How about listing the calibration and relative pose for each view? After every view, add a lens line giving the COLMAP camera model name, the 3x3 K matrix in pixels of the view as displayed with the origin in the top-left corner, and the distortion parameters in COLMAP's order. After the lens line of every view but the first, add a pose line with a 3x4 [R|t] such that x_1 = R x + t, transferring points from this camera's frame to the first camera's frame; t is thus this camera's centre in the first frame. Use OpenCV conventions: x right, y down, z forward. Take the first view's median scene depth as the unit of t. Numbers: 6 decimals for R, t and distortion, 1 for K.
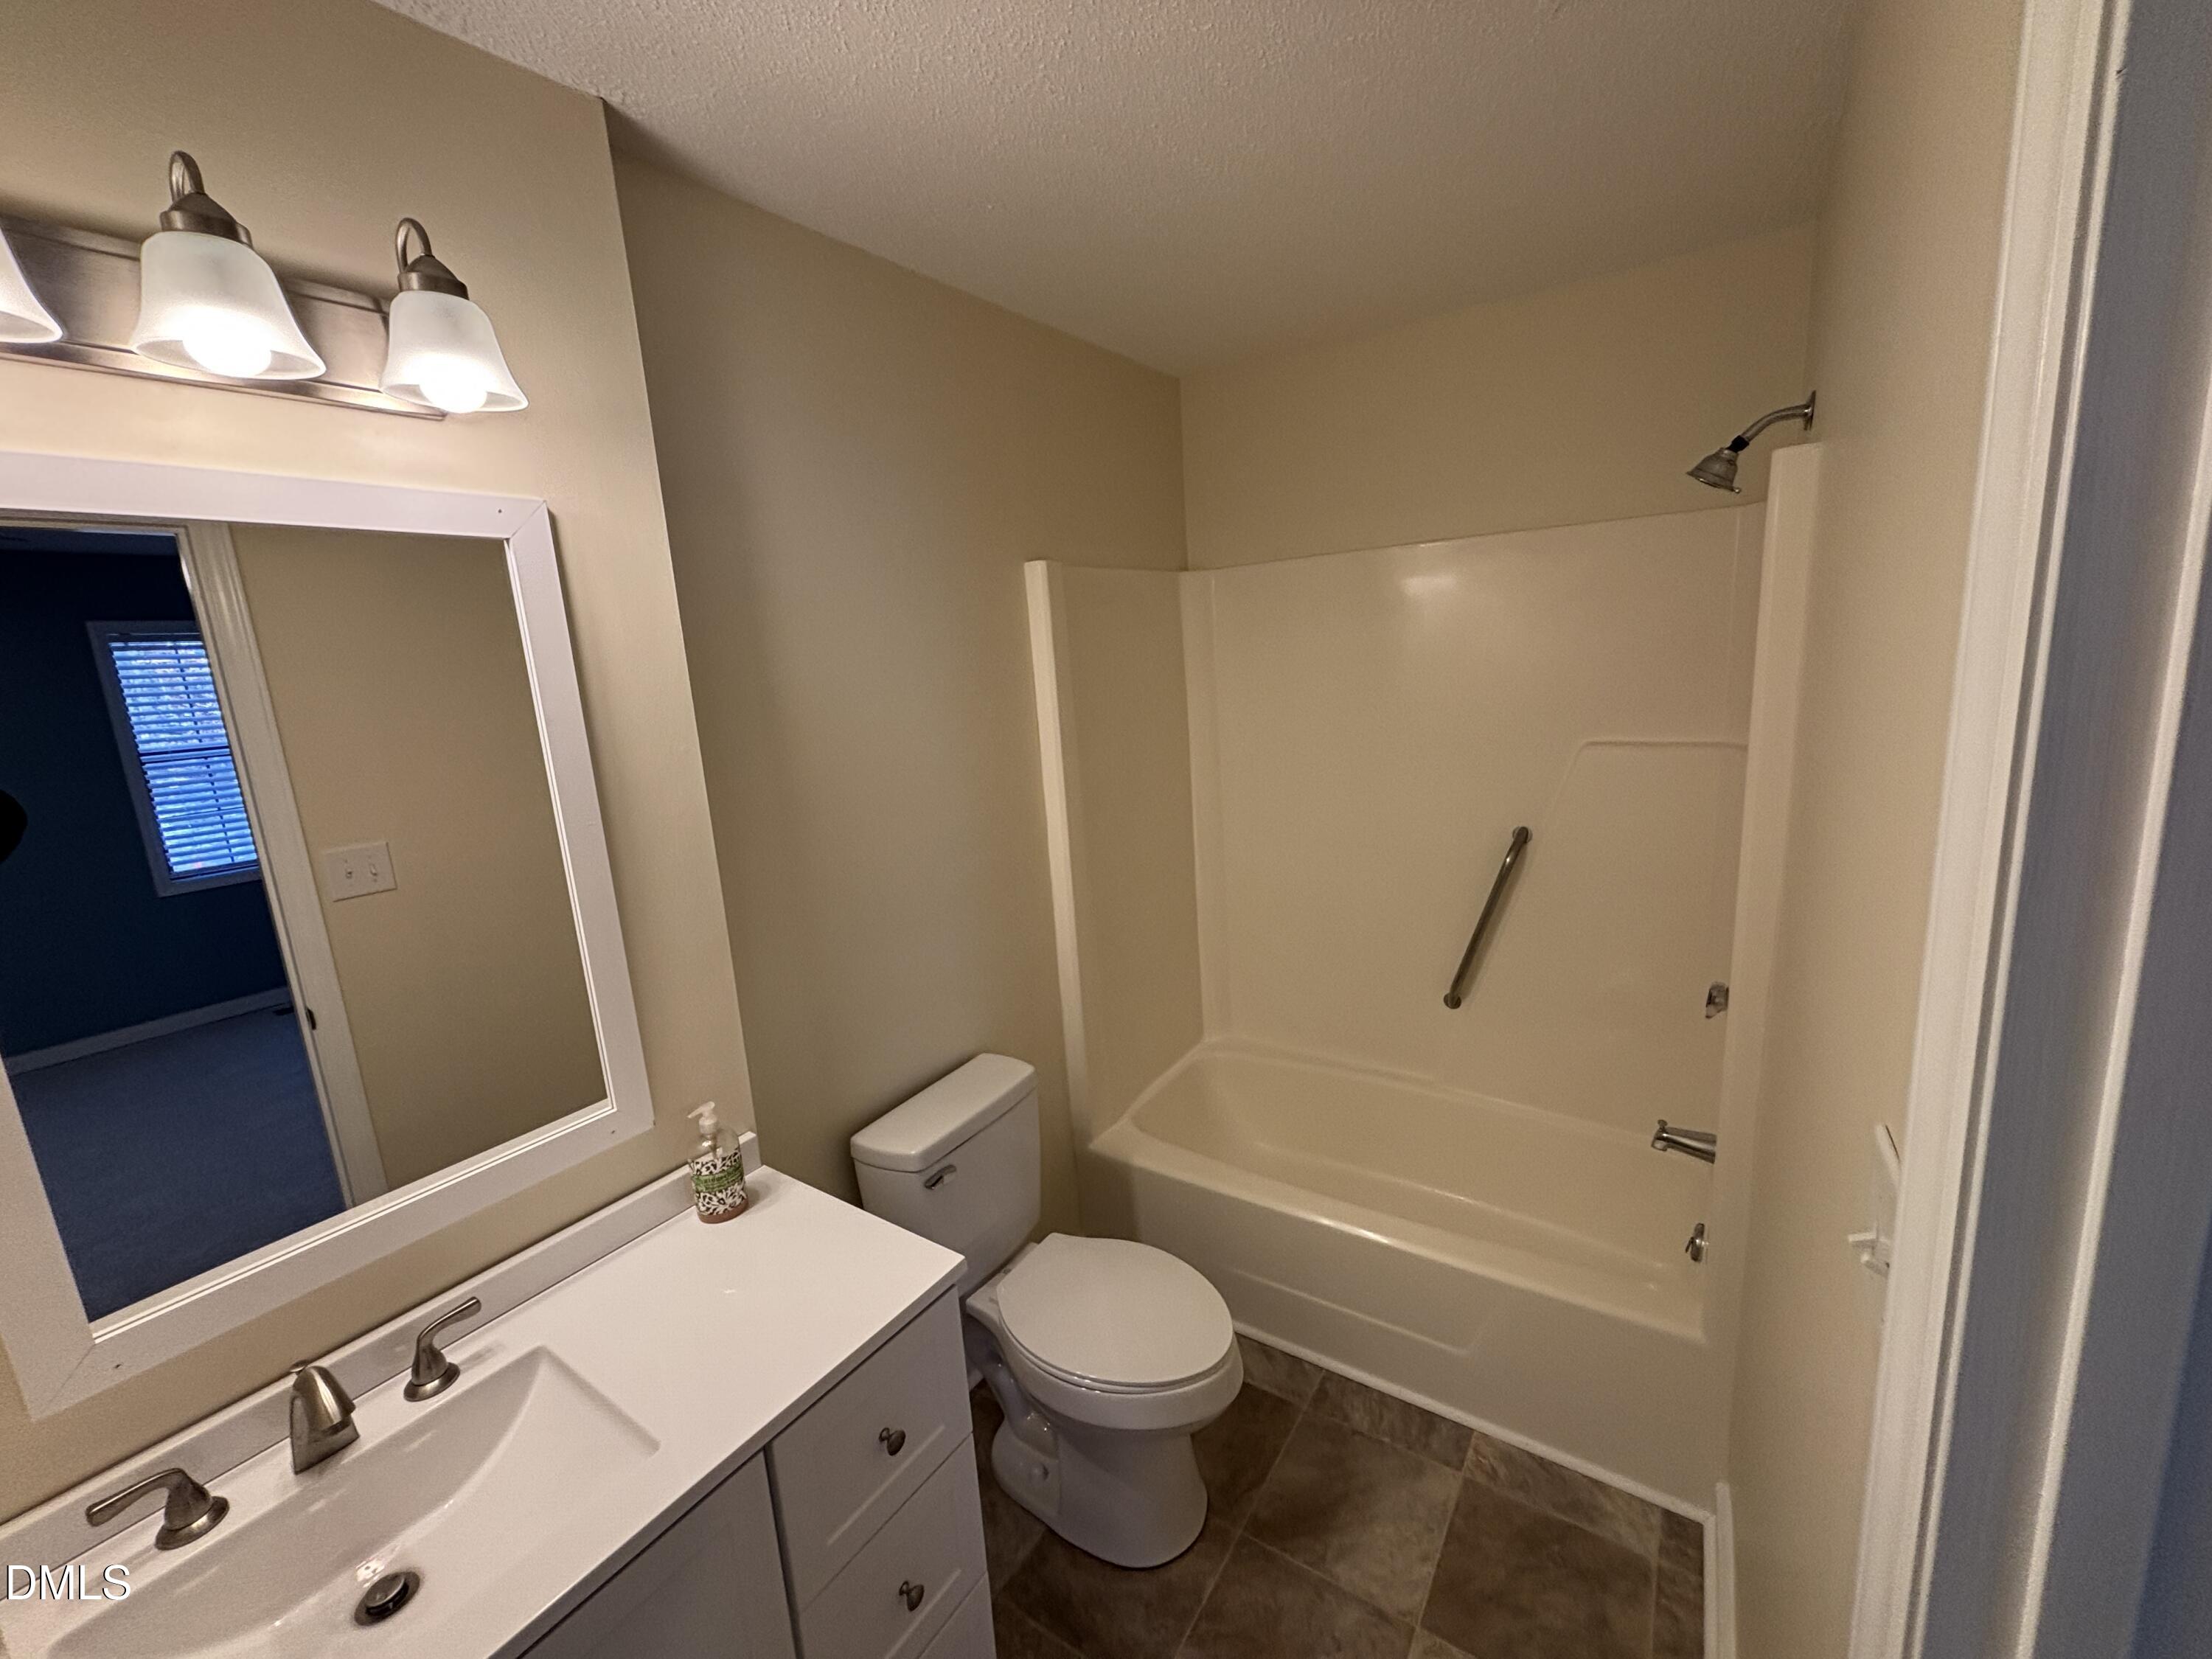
lens RADIAL K [[891.6, 0, 1100.4], [0, 891.6, 830.8], [0, 0, 1]] dist [0.006857, -0.000310]
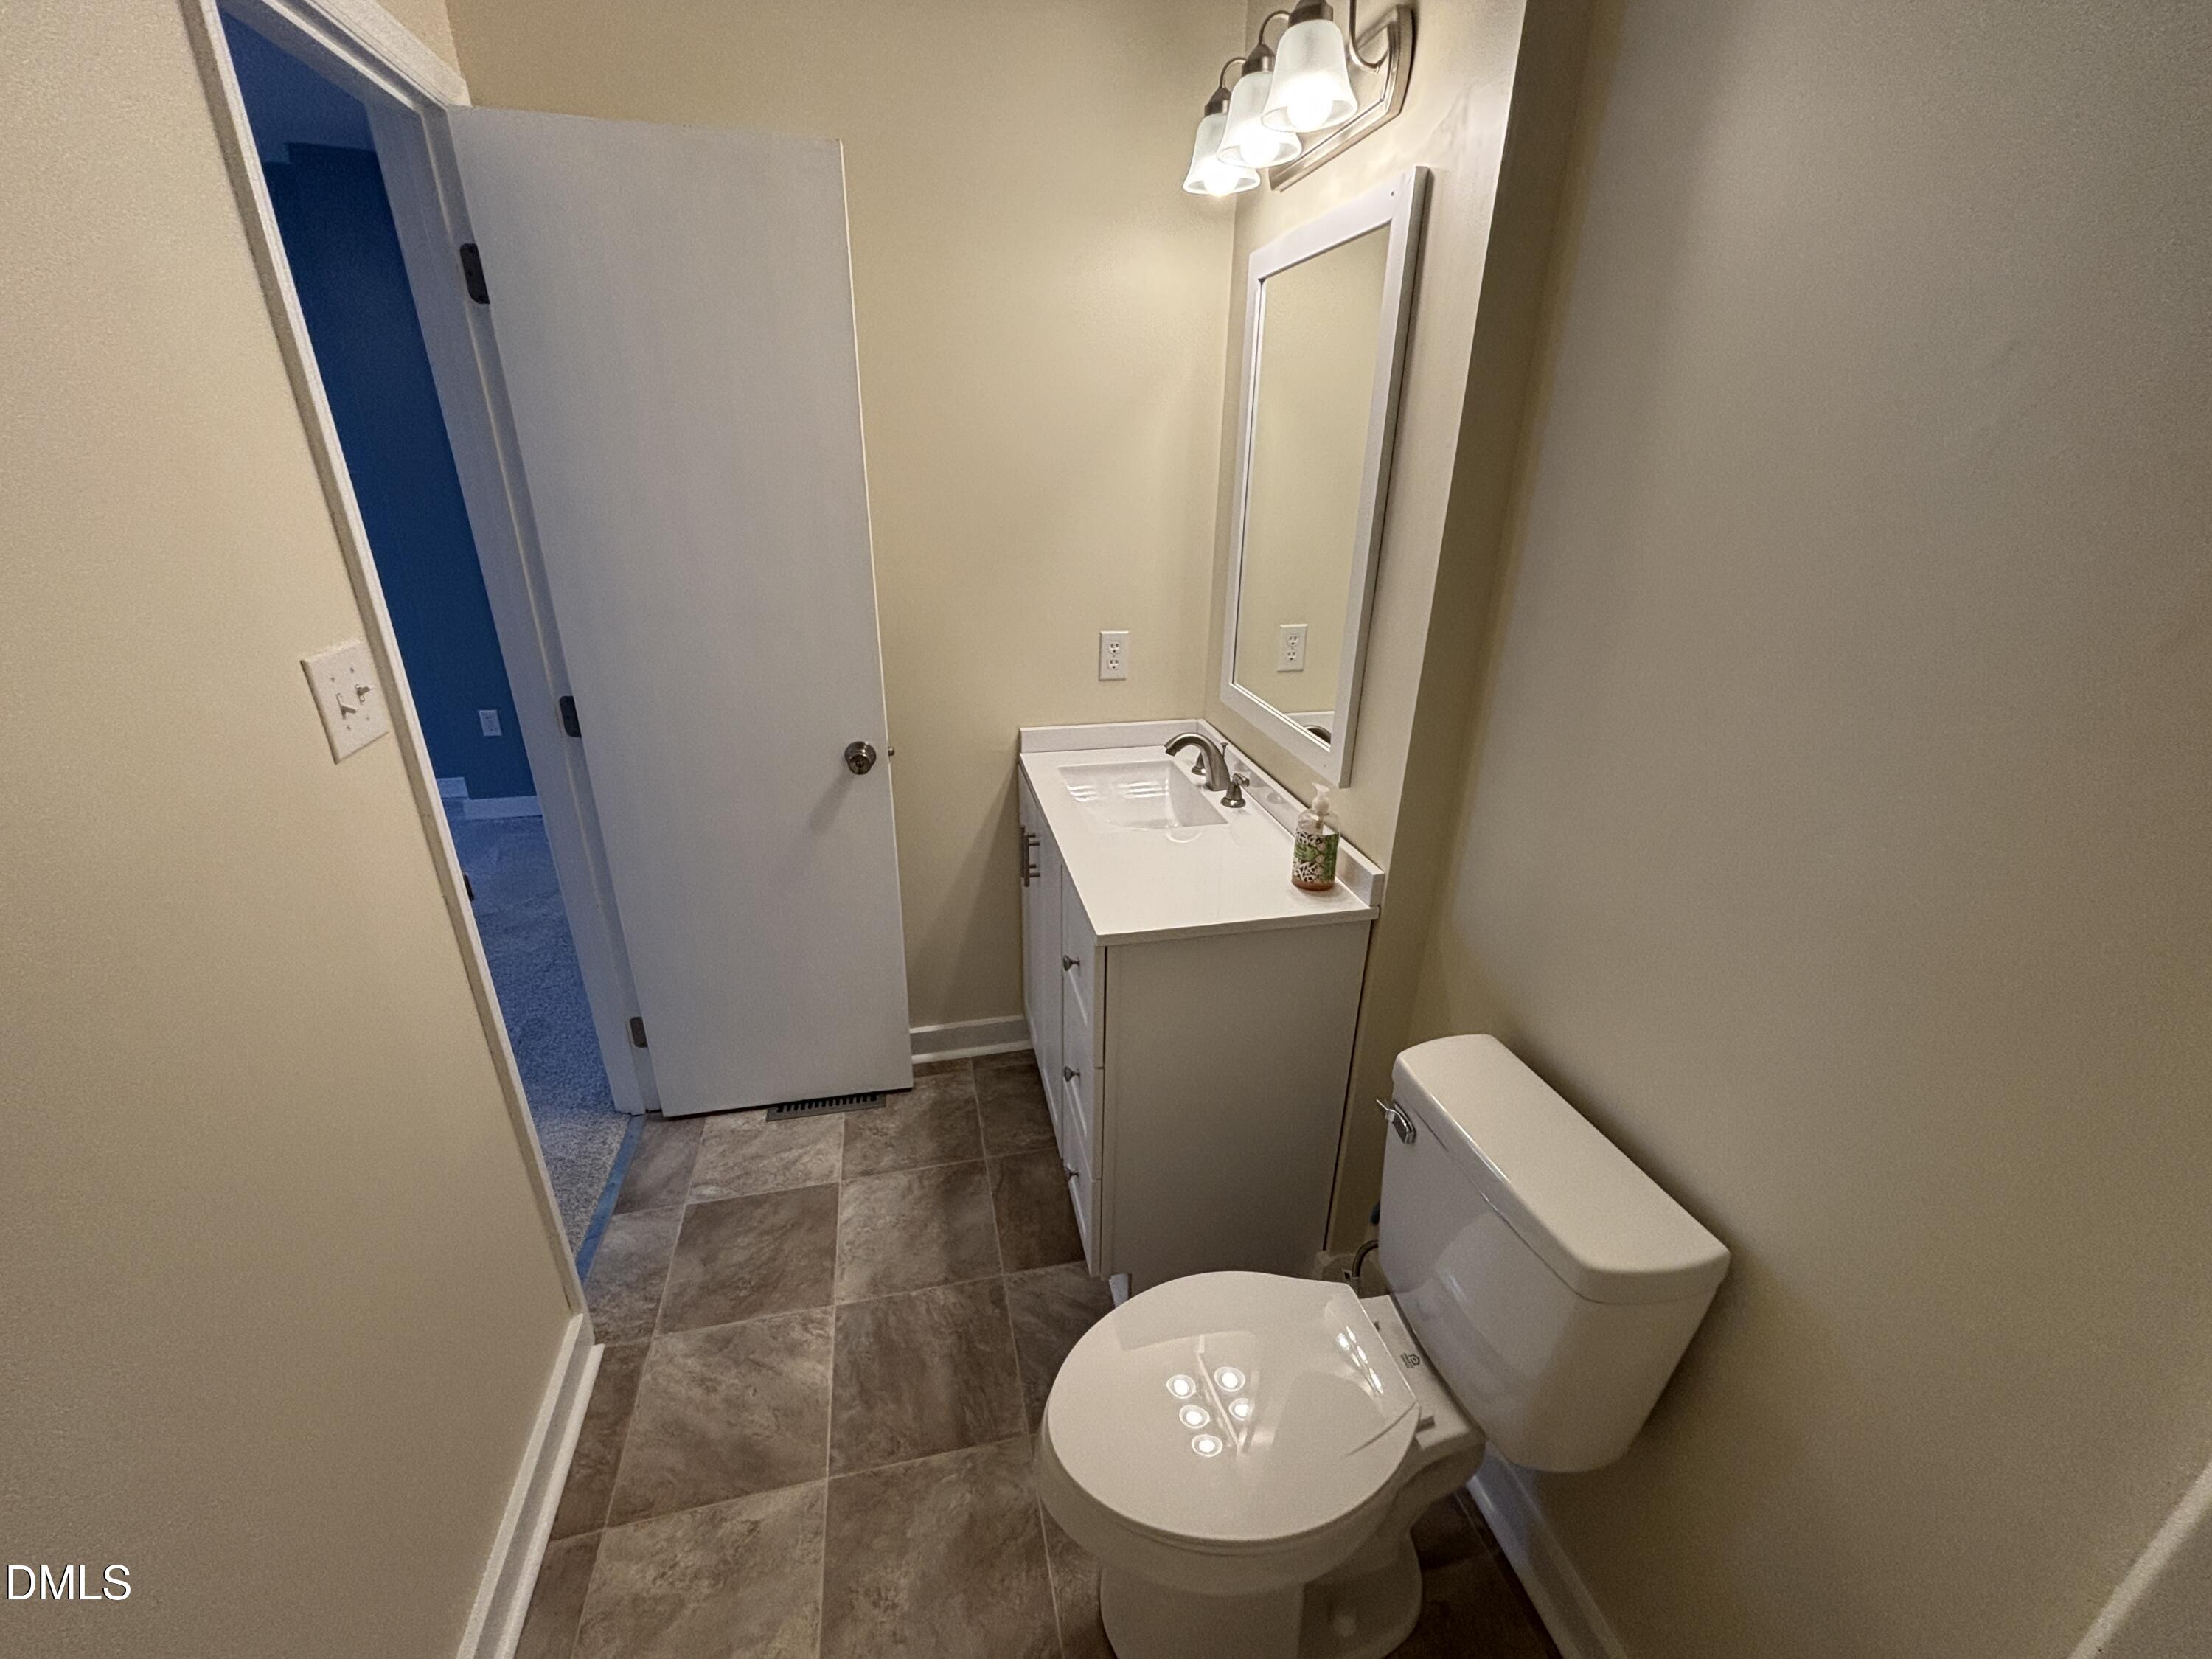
lens RADIAL K [[891.6, 0, 1094.3], [0, 891.6, 823.6], [0, 0, 1]] dist [0.006857, -0.000310]
pose [[-0.681029, 0.347858, -0.644355, 0.697933], [-0.093165, 0.831646, 0.547436, -0.294796], [0.726305, 0.432851, -0.533967, 1.592968]]
